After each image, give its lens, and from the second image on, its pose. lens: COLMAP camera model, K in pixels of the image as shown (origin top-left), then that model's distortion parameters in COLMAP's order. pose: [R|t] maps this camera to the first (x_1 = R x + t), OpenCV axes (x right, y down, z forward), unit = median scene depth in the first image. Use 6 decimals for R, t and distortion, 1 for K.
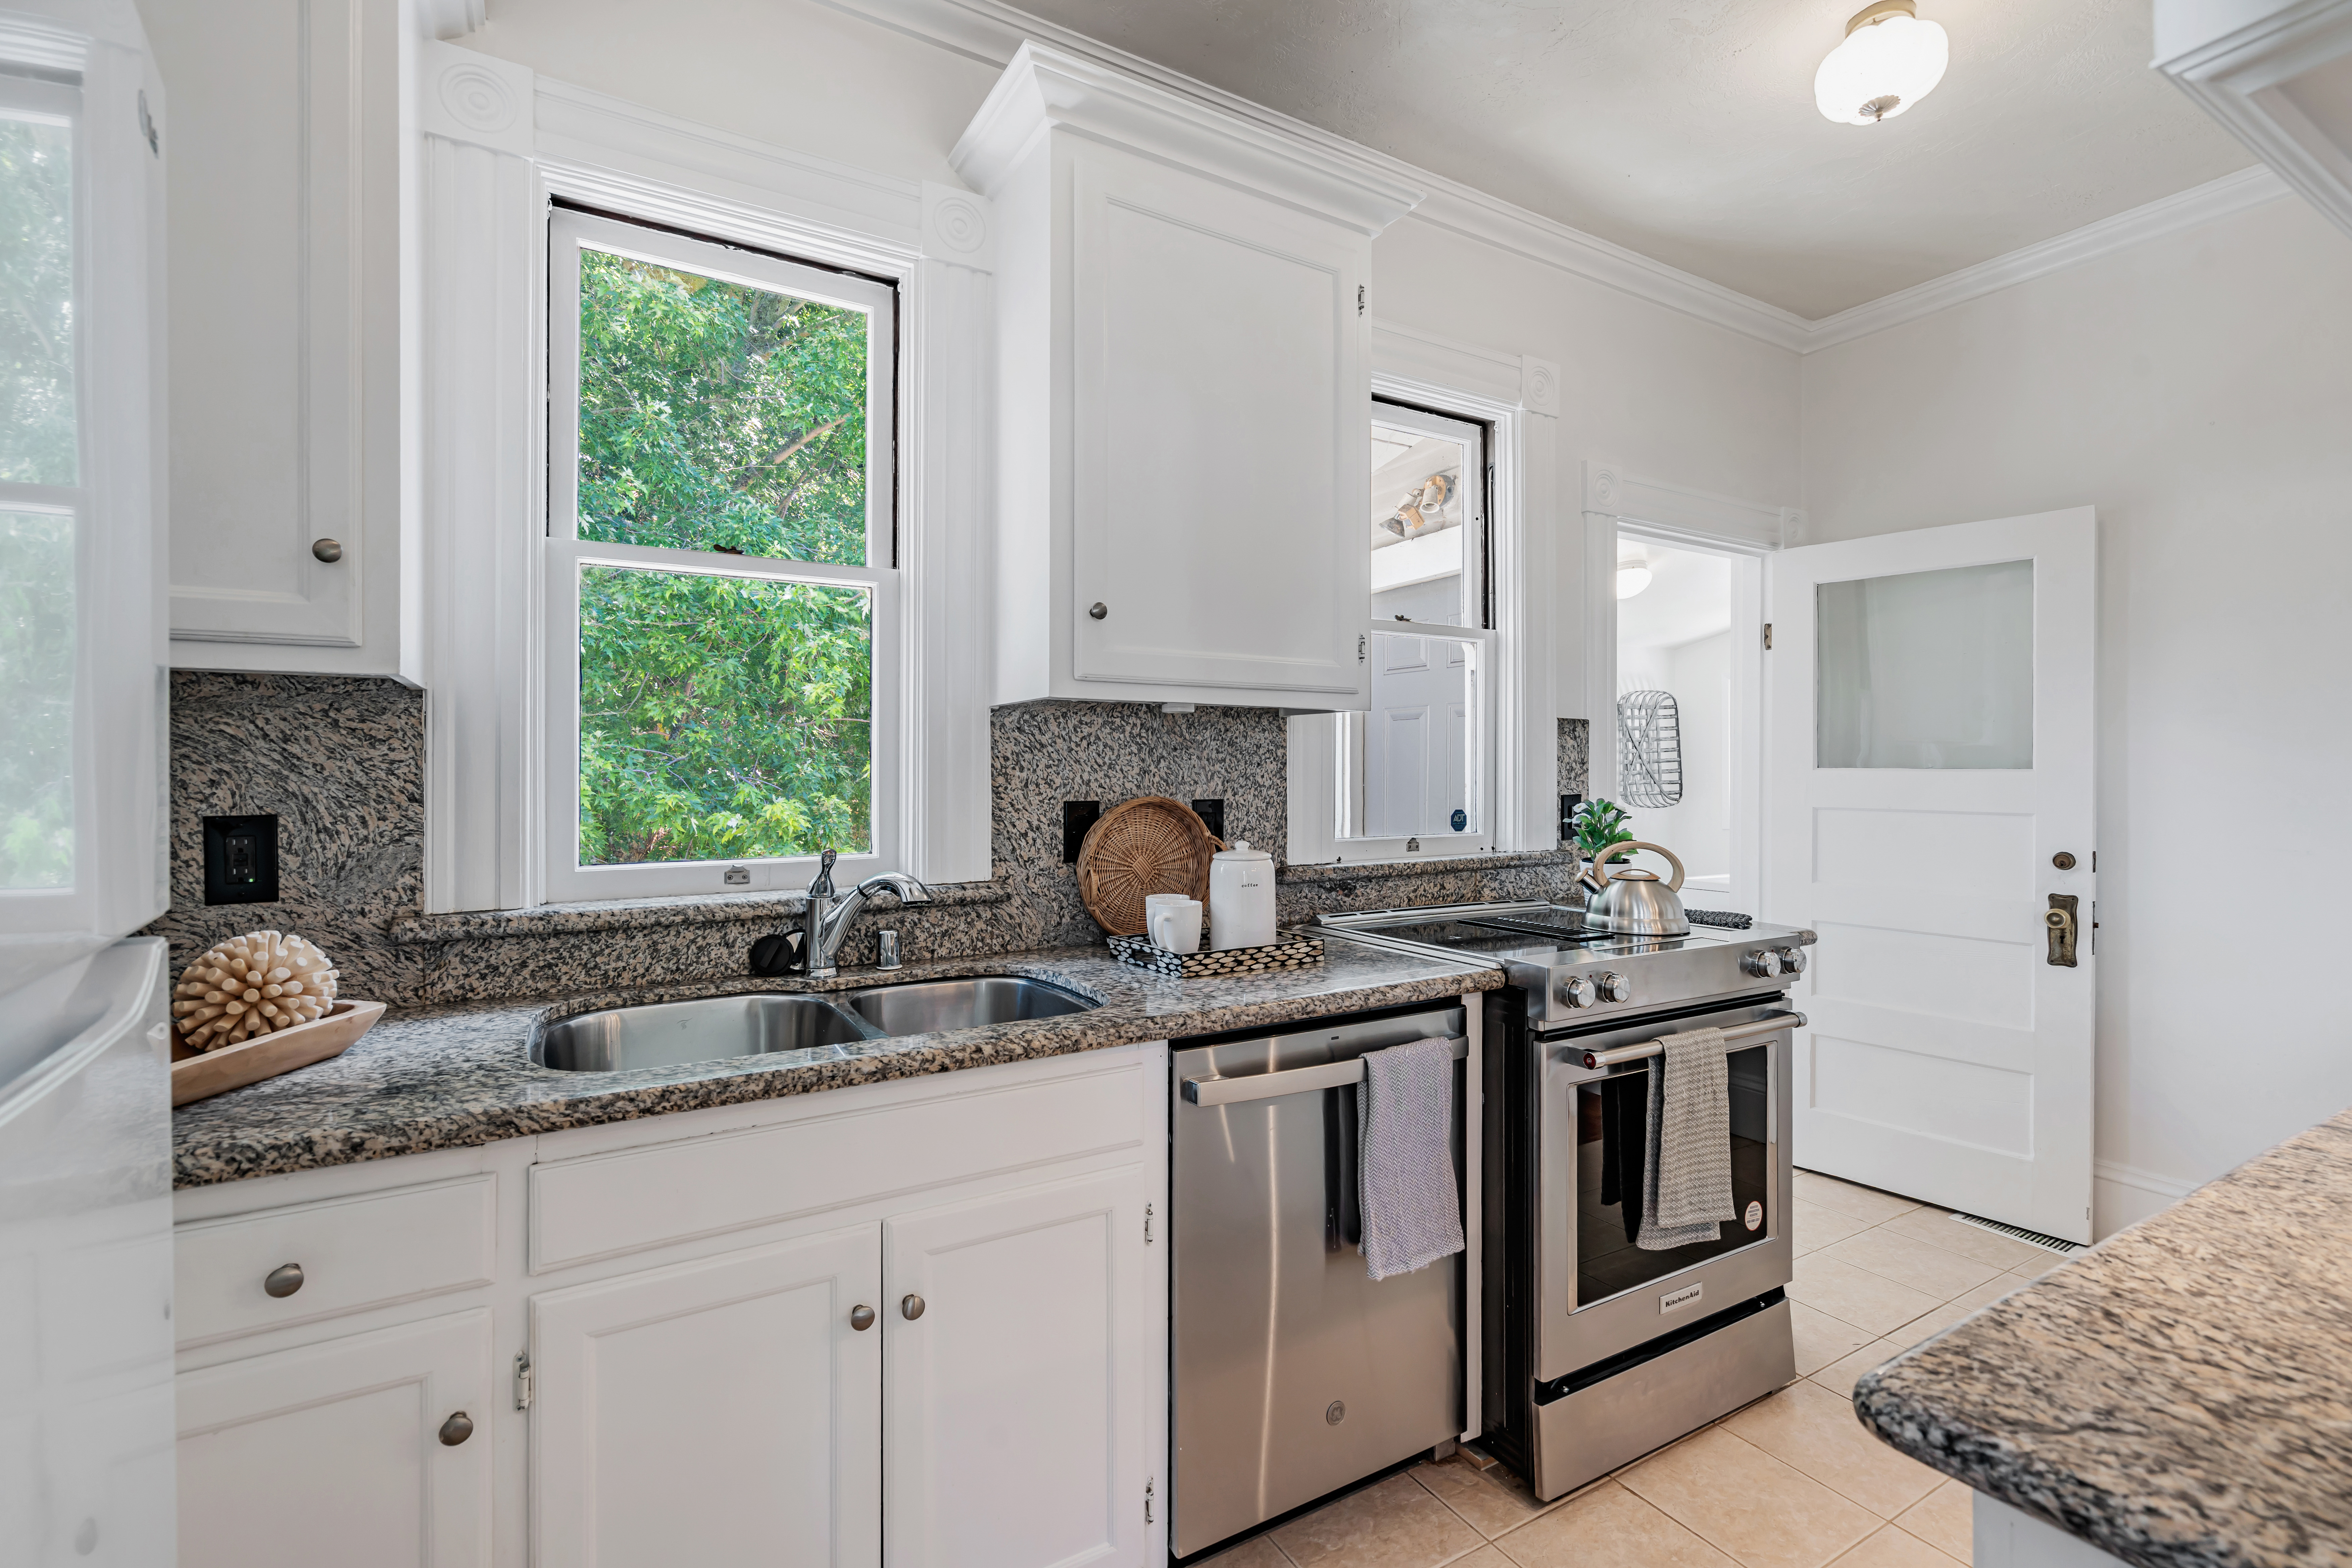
lens RADIAL K [[1073.0, 0, 1171.9], [0, 1073.0, 767.4], [0, 0, 1]] dist [-0.004719, 0.000202]
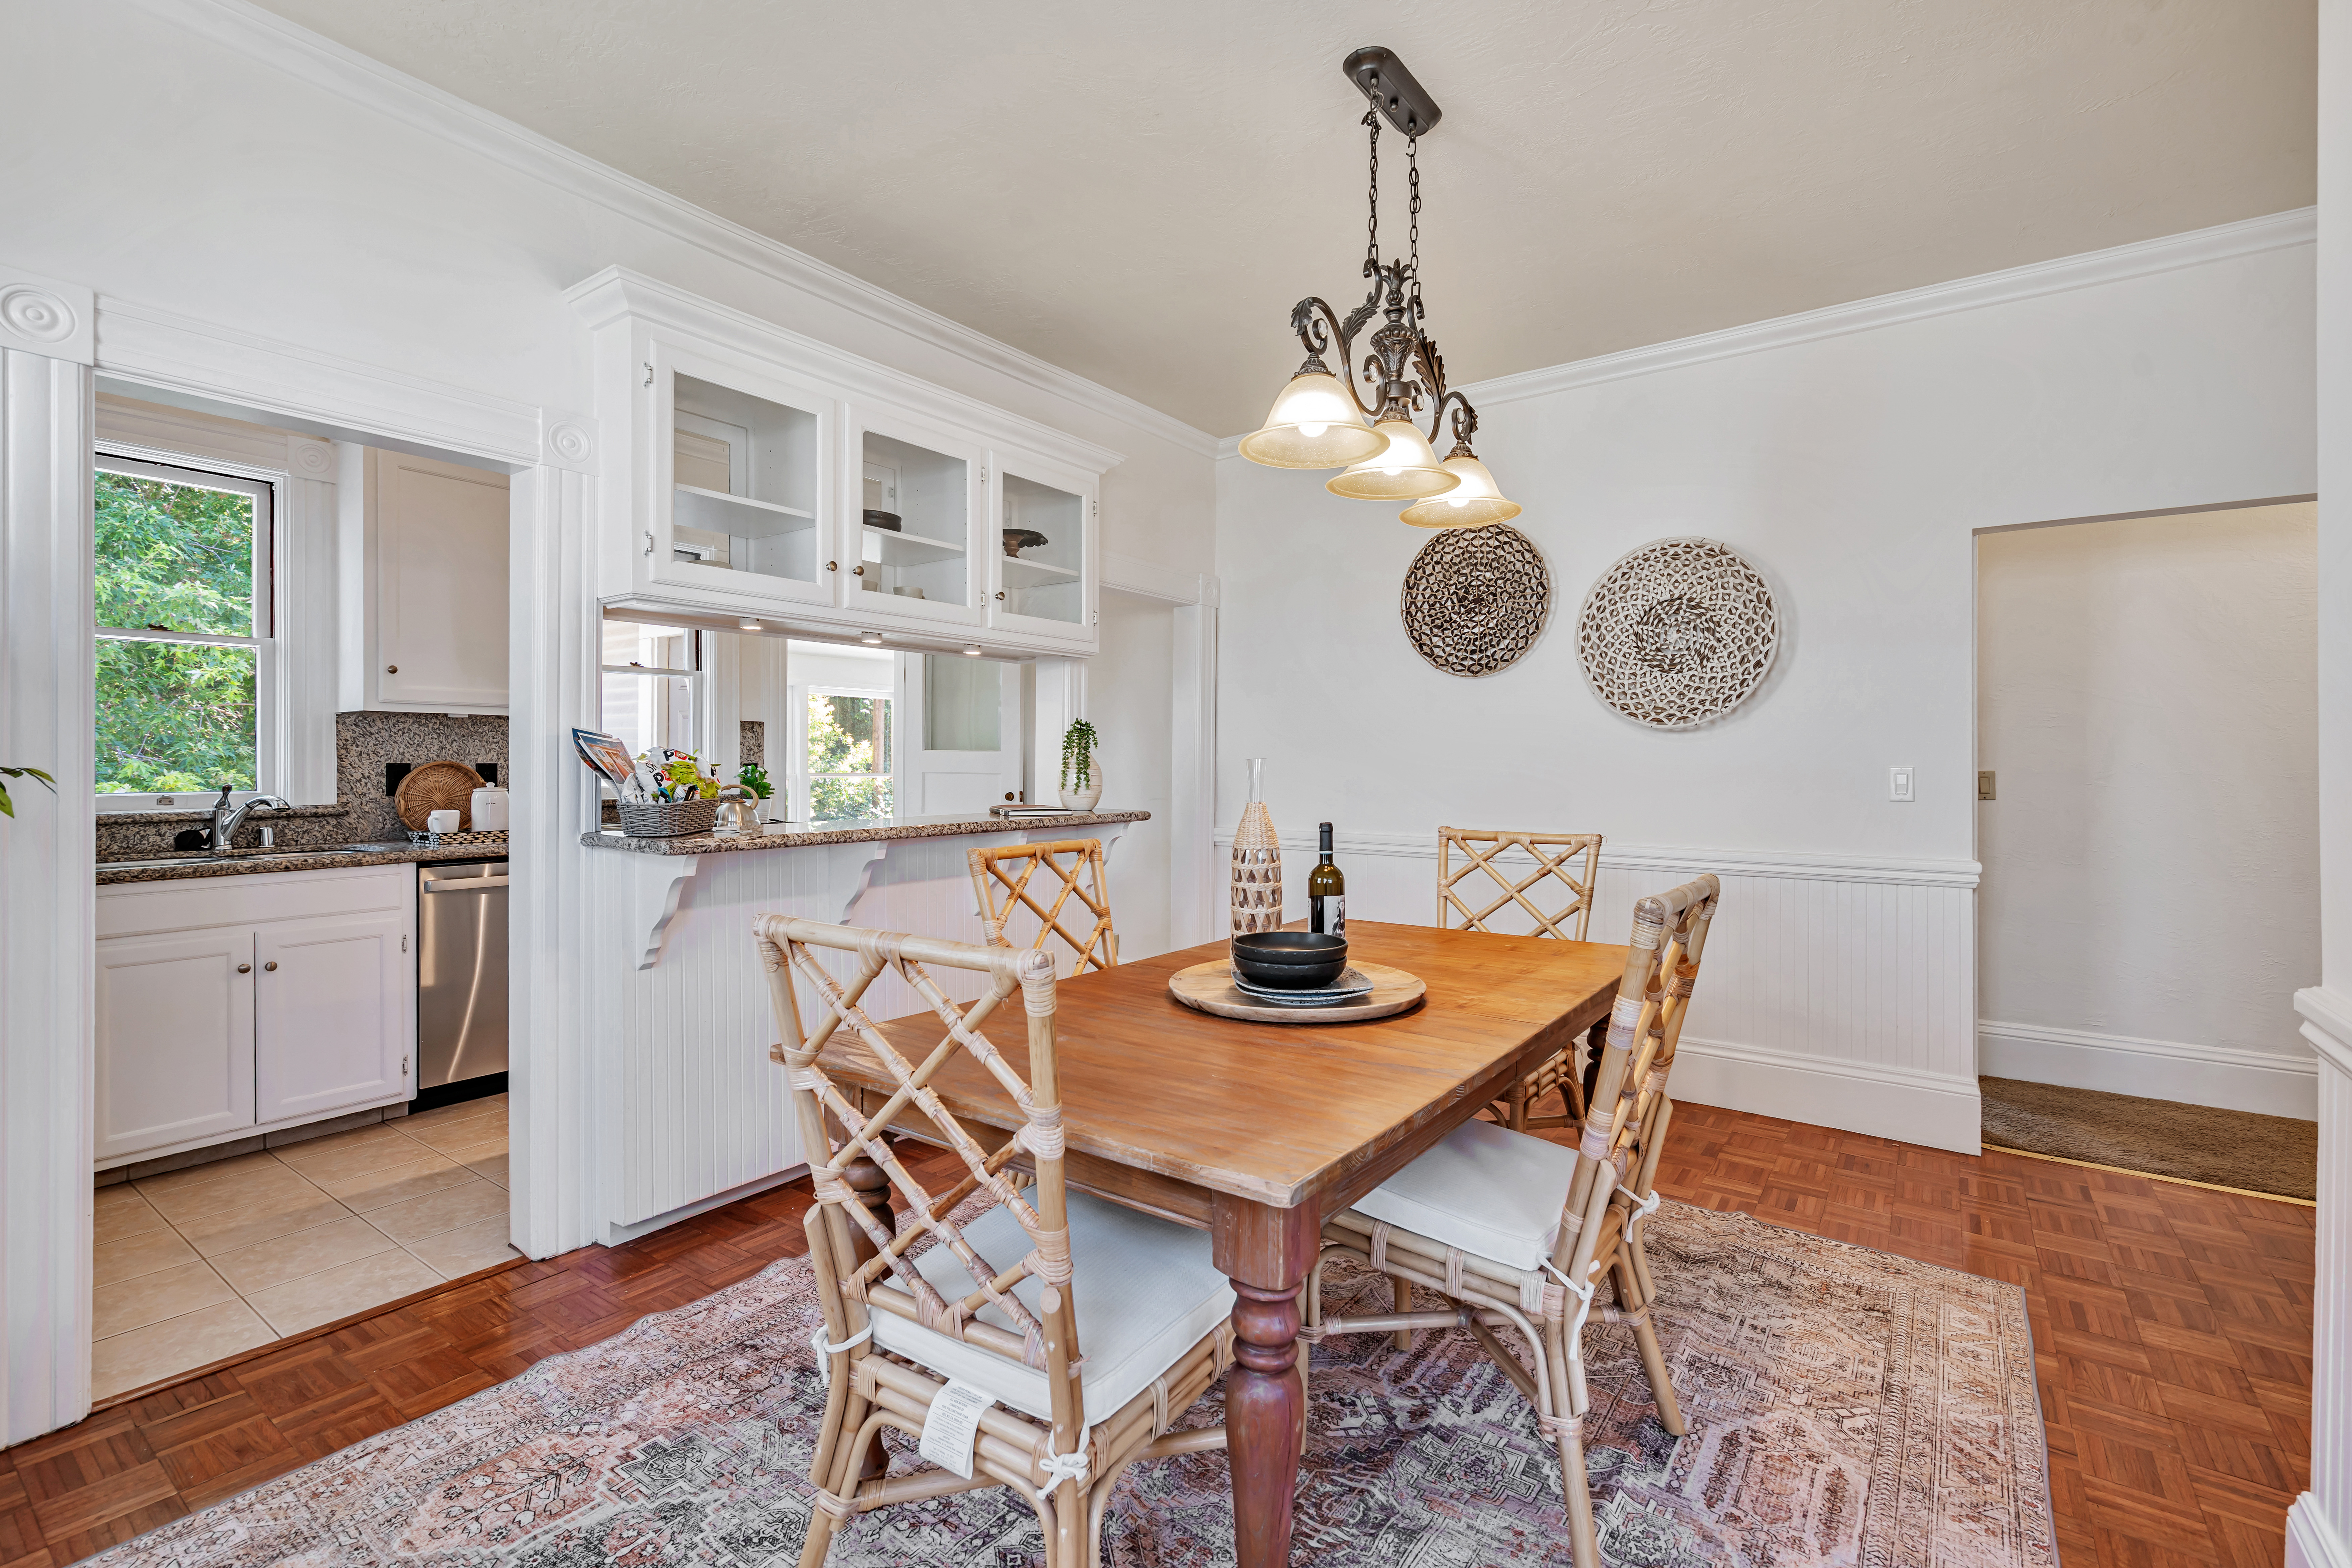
lens RADIAL K [[1060.4, 0, 1177.3], [0, 1060.4, 763.1], [0, 0, 1]] dist [0.001143, -0.000392]
pose [[0.913034, 0.001905, 0.407880, 0.433015], [-0.006374, 0.999934, 0.009597, 0.004755], [-0.407834, -0.011362, 0.912985, -1.349006]]
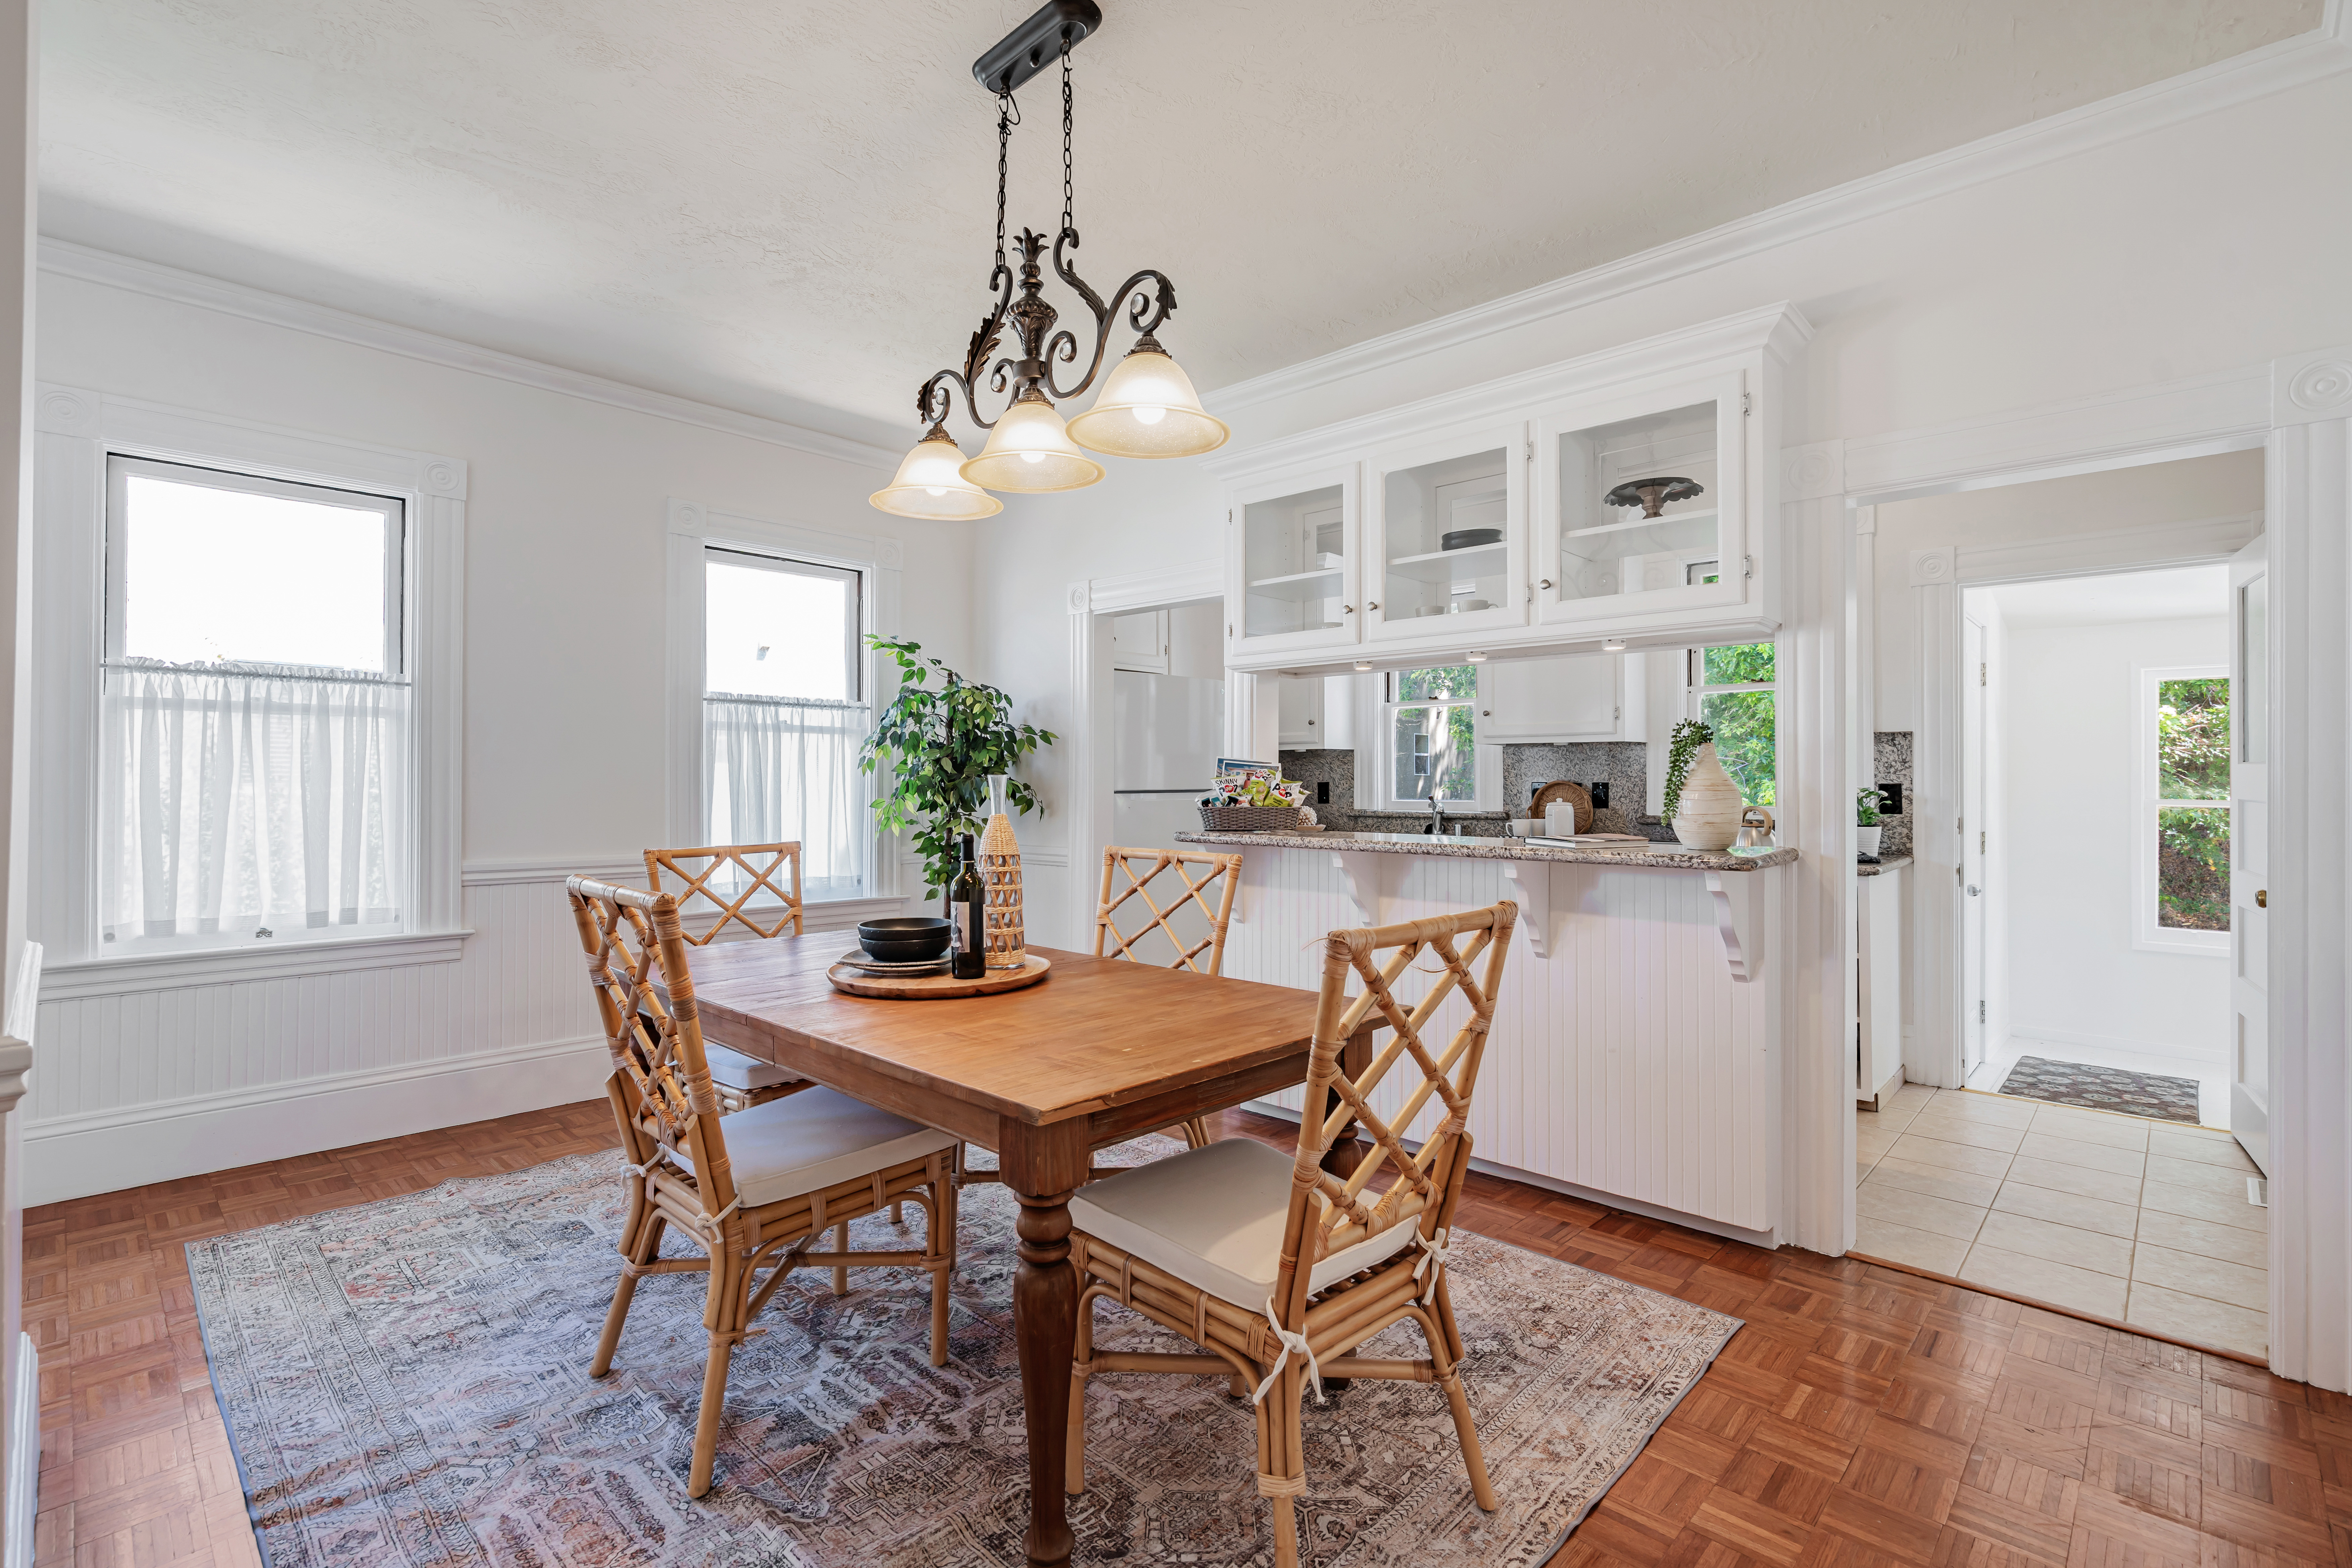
lens RADIAL K [[1073.0, 0, 1171.9], [0, 1073.0, 767.4], [0, 0, 1]] dist [-0.004719, 0.000202]
pose [[0.281884, -0.009296, -0.959403, 2.191674], [0.006661, 0.999948, -0.007732, 0.011698], [0.959425, -0.004211, 0.281931, -0.546303]]
